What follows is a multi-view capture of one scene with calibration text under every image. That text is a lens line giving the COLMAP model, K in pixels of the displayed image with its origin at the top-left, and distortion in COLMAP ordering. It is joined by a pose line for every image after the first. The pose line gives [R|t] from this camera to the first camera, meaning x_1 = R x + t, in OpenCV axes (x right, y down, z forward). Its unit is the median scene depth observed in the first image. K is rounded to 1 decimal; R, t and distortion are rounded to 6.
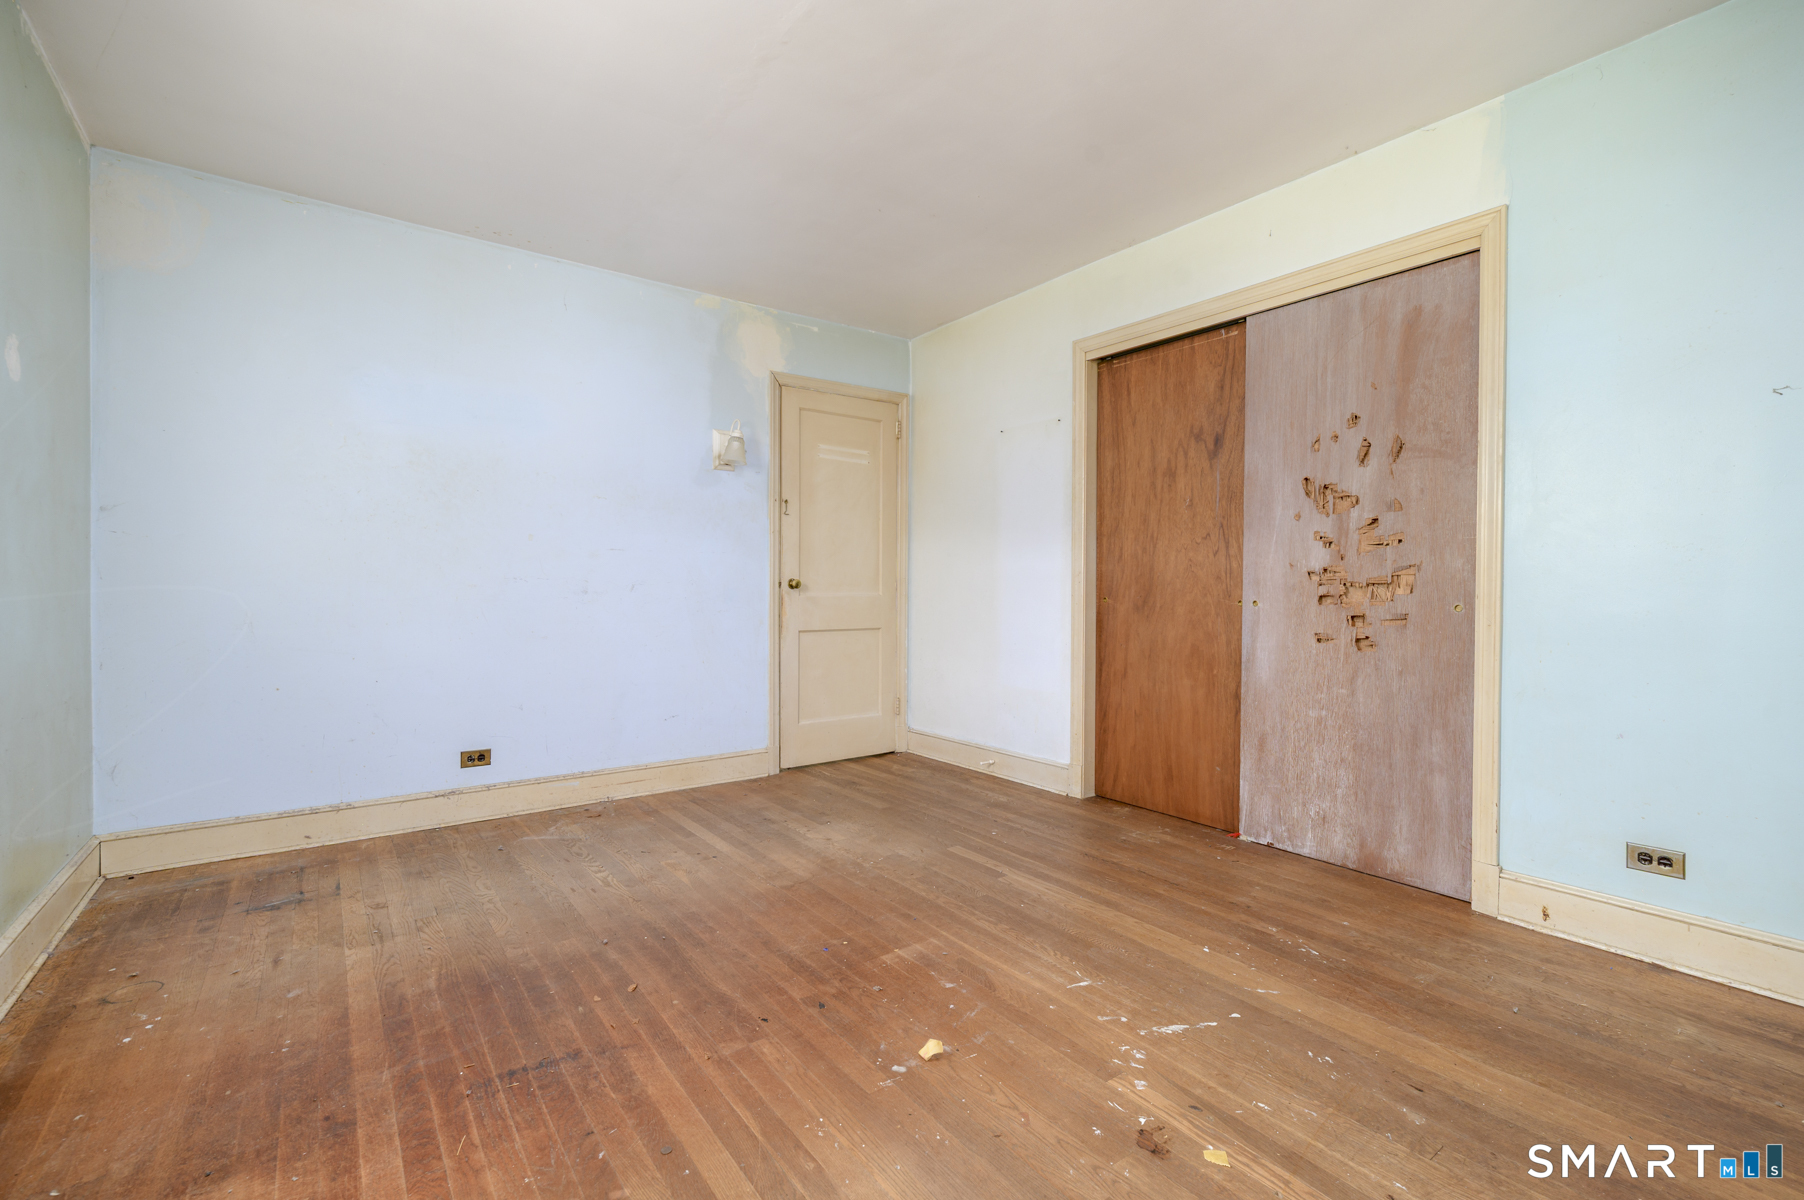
lens RADIAL K [[785.2, 0, 901.3], [0, 785.2, 596.0], [0, 0, 1]] dist [0.001812, 0.000301]
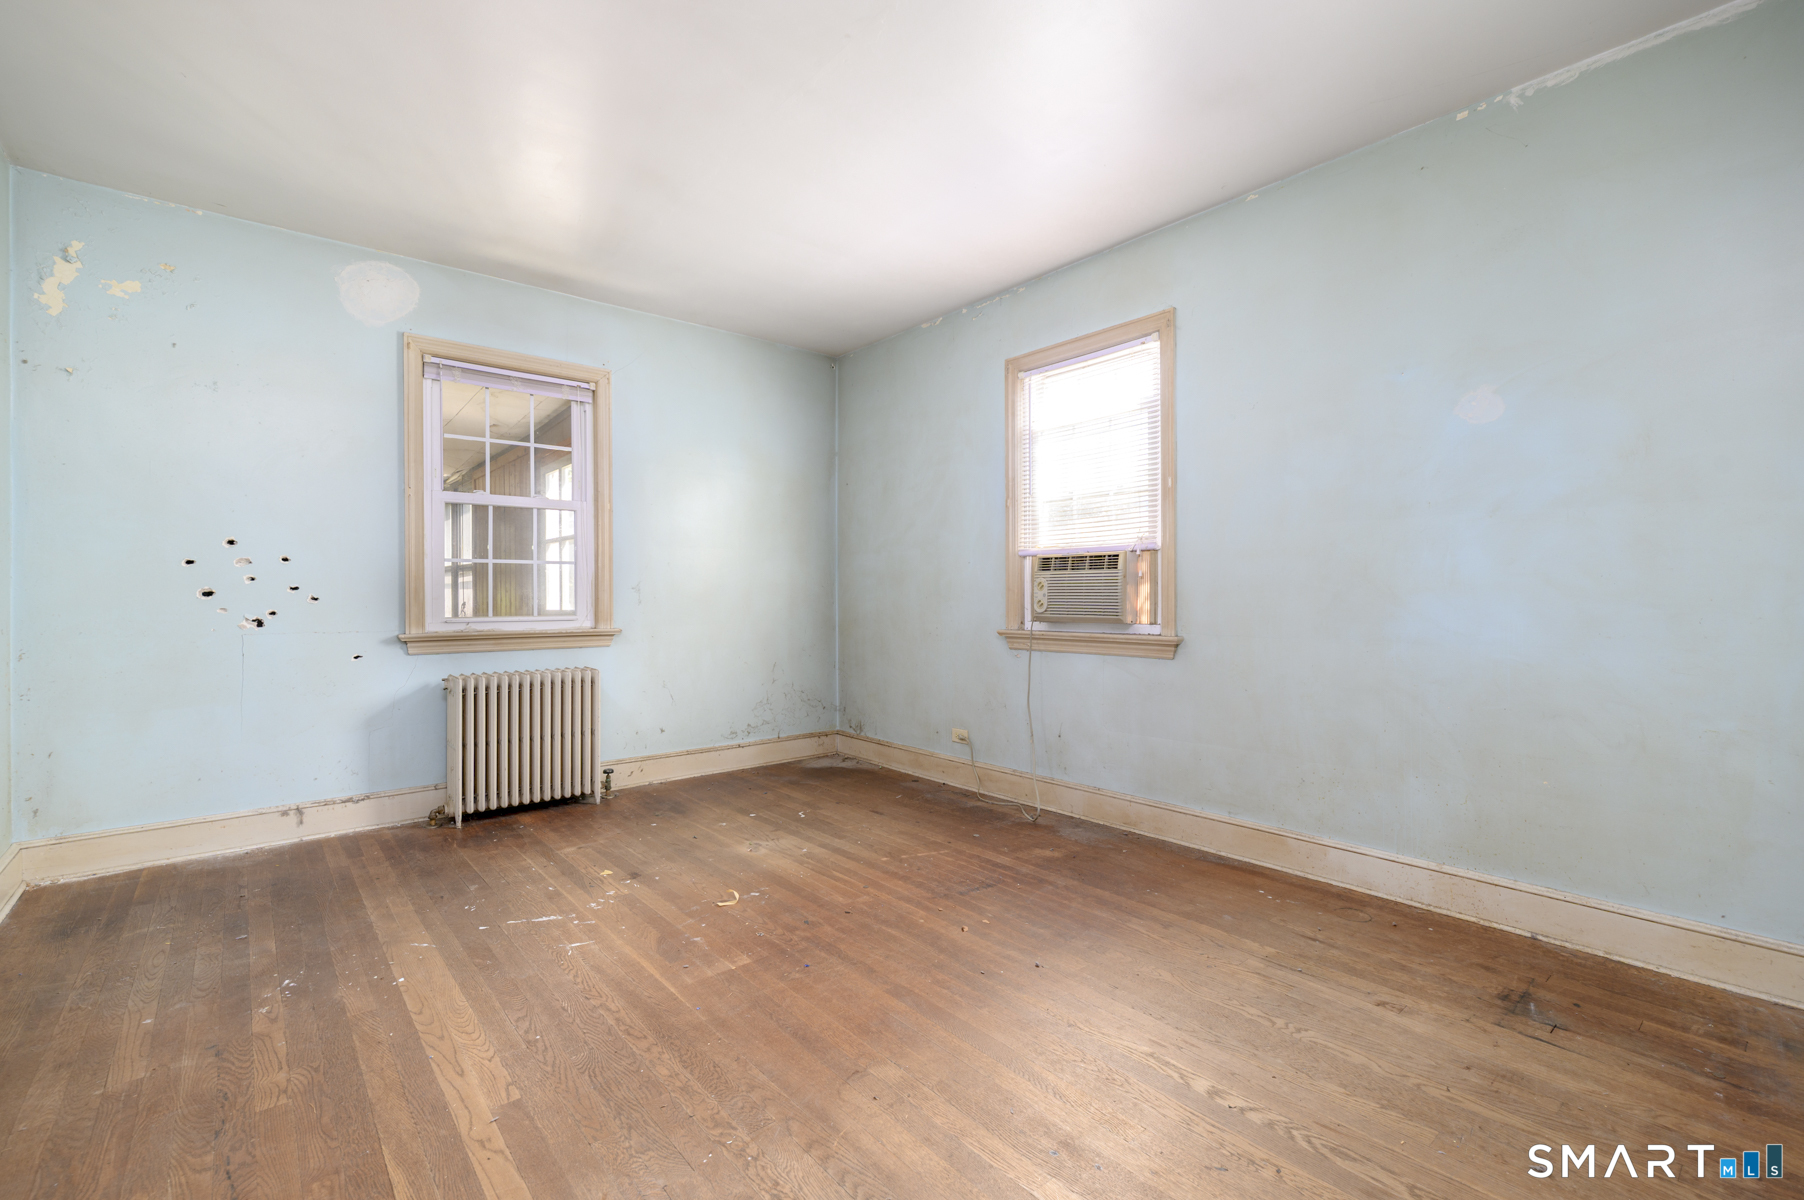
lens RADIAL K [[785.2, 0, 901.3], [0, 785.2, 596.0], [0, 0, 1]] dist [0.001812, 0.000301]
pose [[-0.998045, 0.000016, -0.062507, -0.163008], [-0.000802, 0.999914, 0.013065, -0.025426], [0.062502, 0.013090, -0.997959, 2.114168]]
